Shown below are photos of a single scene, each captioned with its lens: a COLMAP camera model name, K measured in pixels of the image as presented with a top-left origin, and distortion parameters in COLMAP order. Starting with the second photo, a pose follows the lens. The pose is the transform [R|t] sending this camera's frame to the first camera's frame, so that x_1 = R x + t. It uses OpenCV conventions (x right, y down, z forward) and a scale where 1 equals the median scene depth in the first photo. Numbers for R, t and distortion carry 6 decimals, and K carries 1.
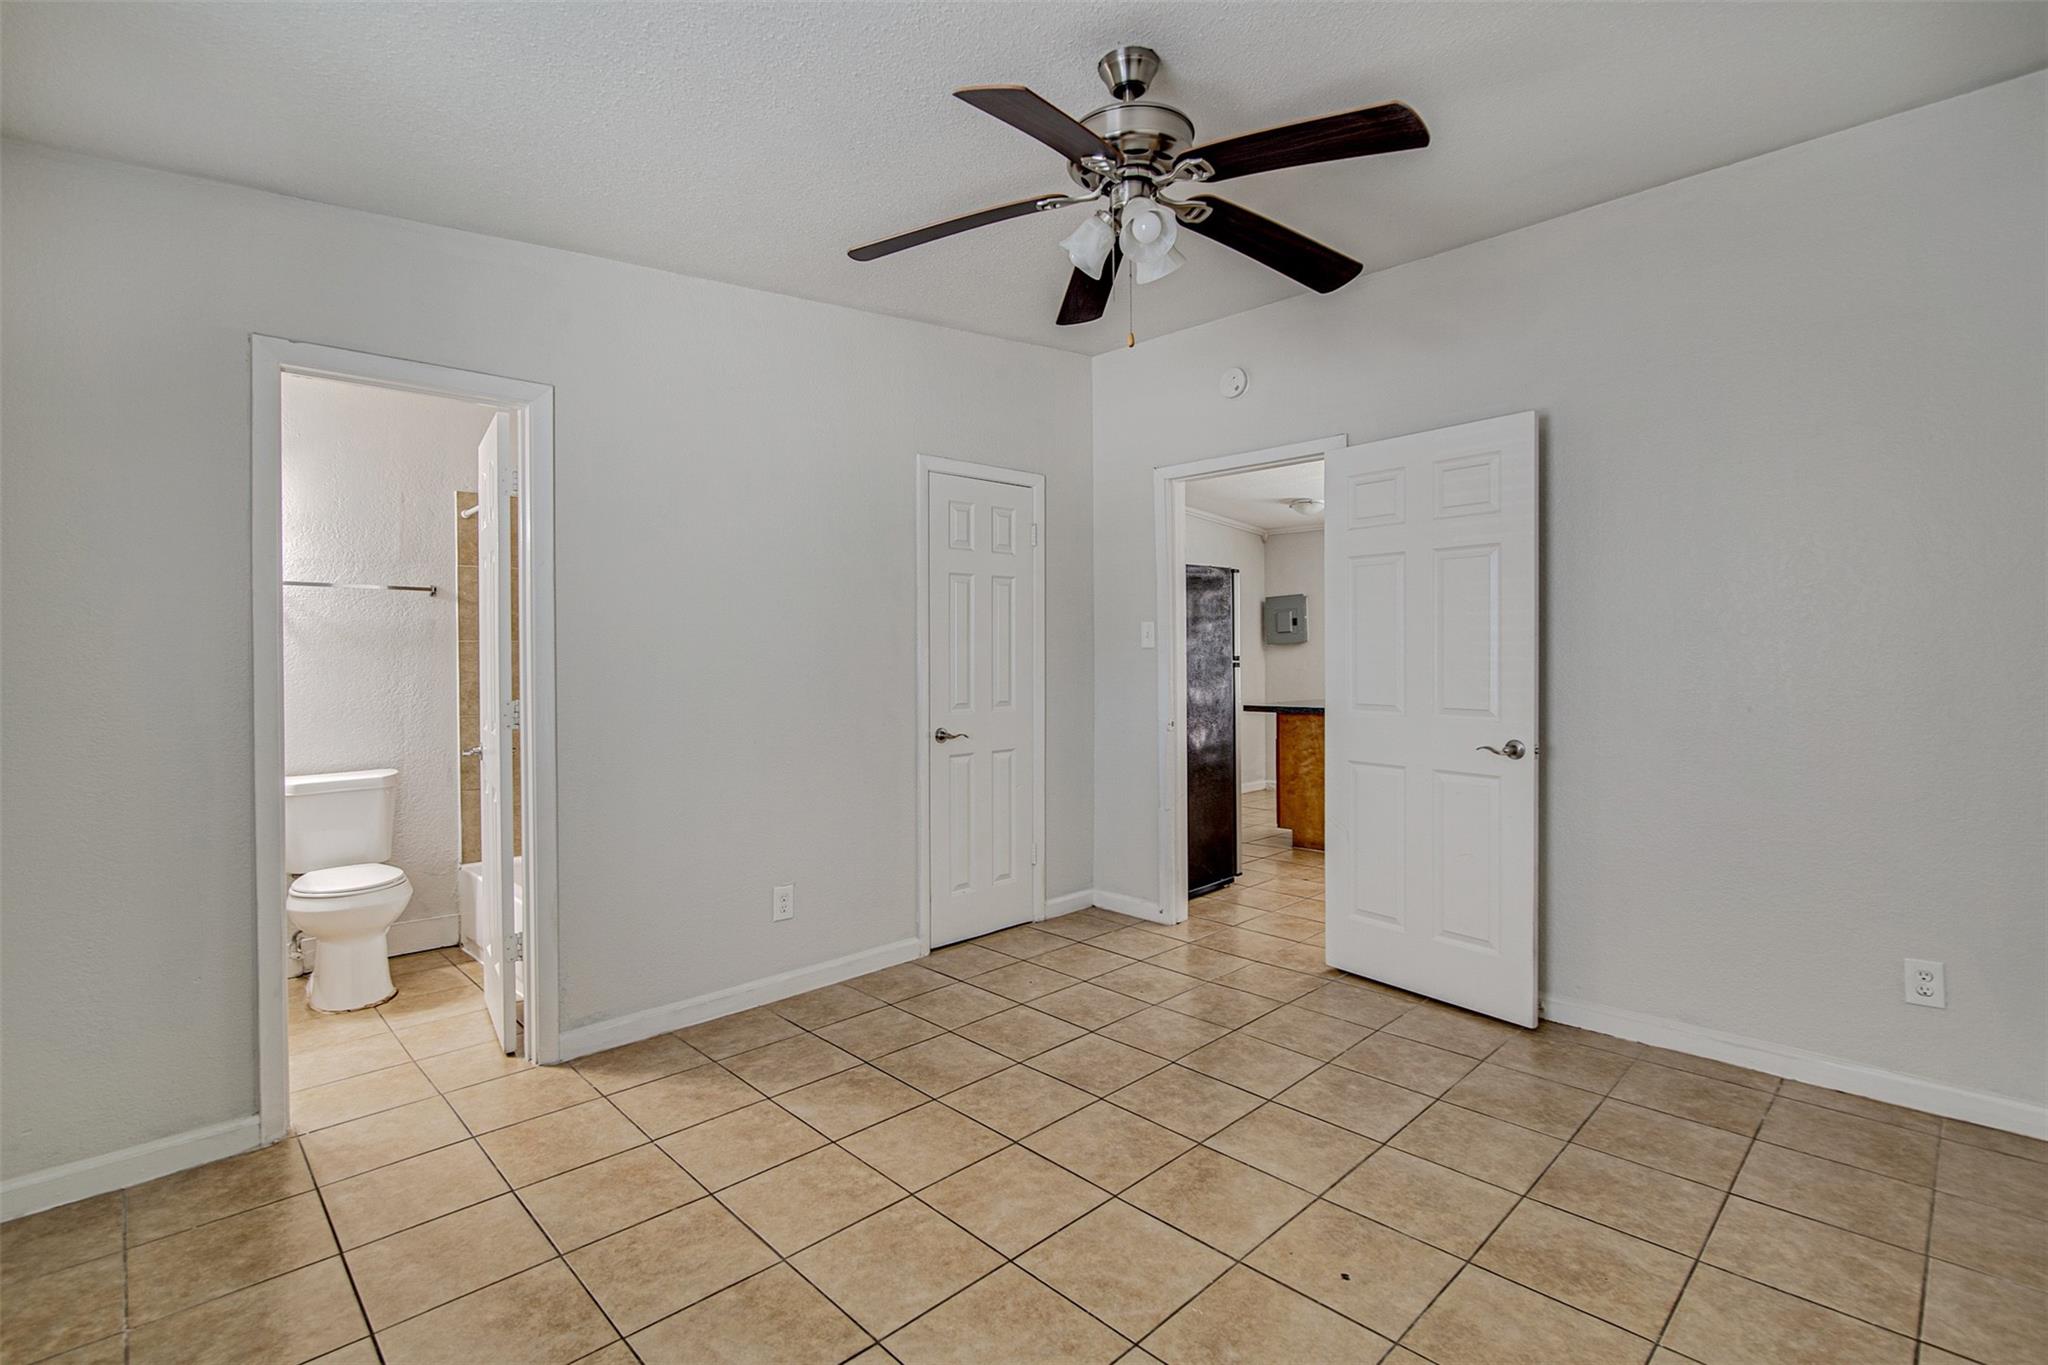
lens RADIAL K [[941.3, 0, 1021.4], [0, 941.3, 651.8], [0, 0, 1]] dist [-0.005786, -0.000355]
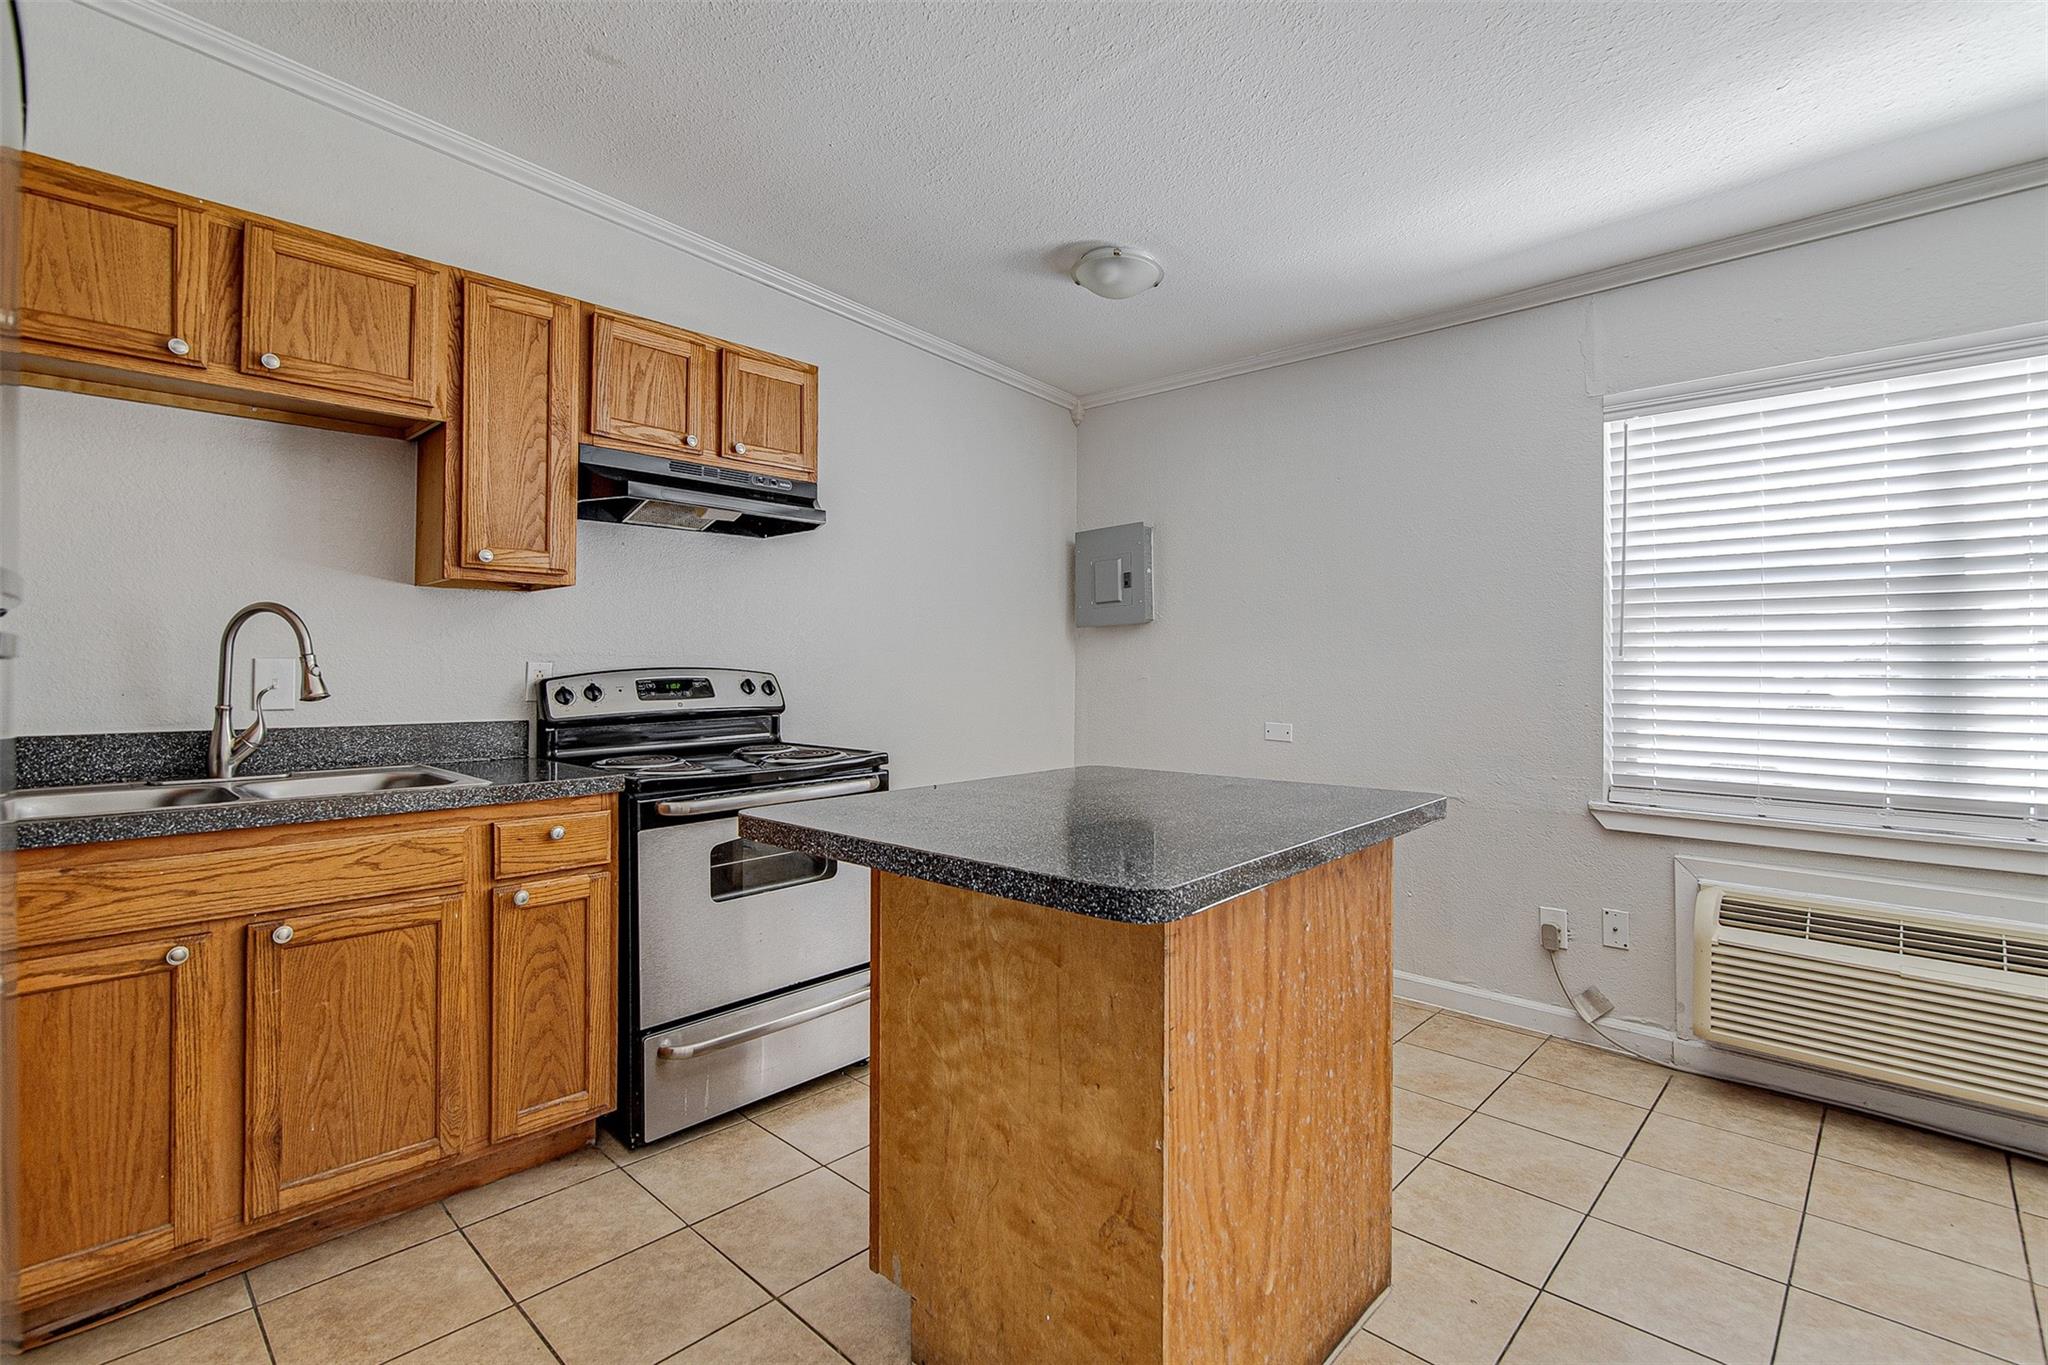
lens RADIAL K [[941.3, 0, 1021.4], [0, 941.3, 651.8], [0, 0, 1]] dist [-0.005786, -0.000355]
pose [[0.998909, 0.010587, 0.045481, 0.068975], [-0.010236, 0.999916, -0.007930, 0.002957], [-0.045561, 0.007455, 0.998934, 0.167158]]
